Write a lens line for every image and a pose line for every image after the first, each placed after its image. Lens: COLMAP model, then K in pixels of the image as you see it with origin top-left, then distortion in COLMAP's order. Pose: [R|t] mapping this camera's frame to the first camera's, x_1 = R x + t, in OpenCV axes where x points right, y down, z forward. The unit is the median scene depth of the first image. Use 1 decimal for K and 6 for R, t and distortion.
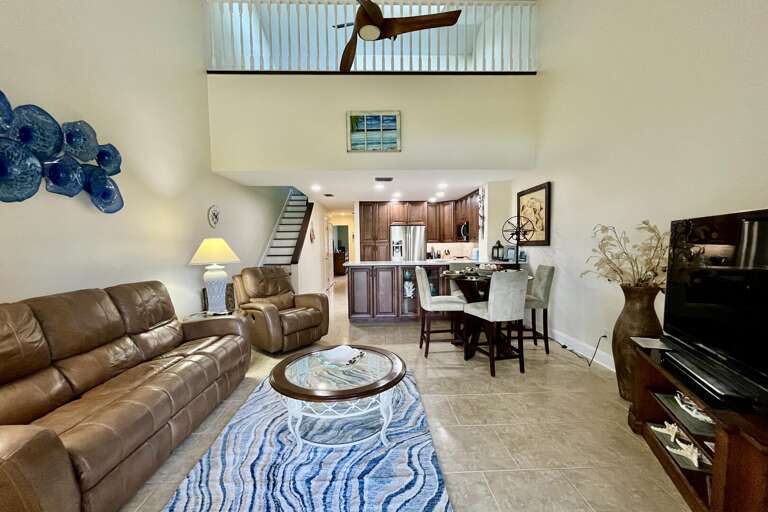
lens RADIAL K [[314.4, 0, 378.0], [0, 314.4, 269.1], [0, 0, 1]] dist [0.002774, 0.000160]
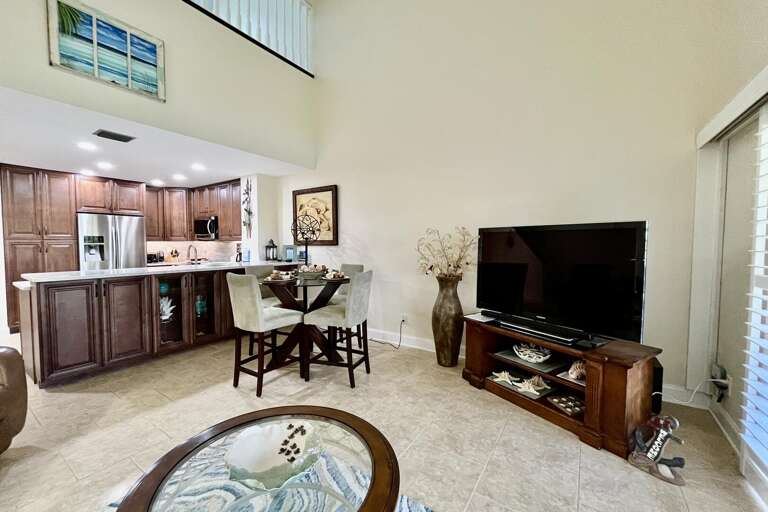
lens RADIAL K [[314.4, 0, 382.7], [0, 314.4, 257.7], [0, 0, 1]] dist [0.002774, 0.000160]
pose [[0.575308, -0.025455, 0.817541, -0.216157], [0.056019, 0.998395, -0.008335, -0.015512], [-0.816016, 0.050593, 0.575811, 0.258666]]
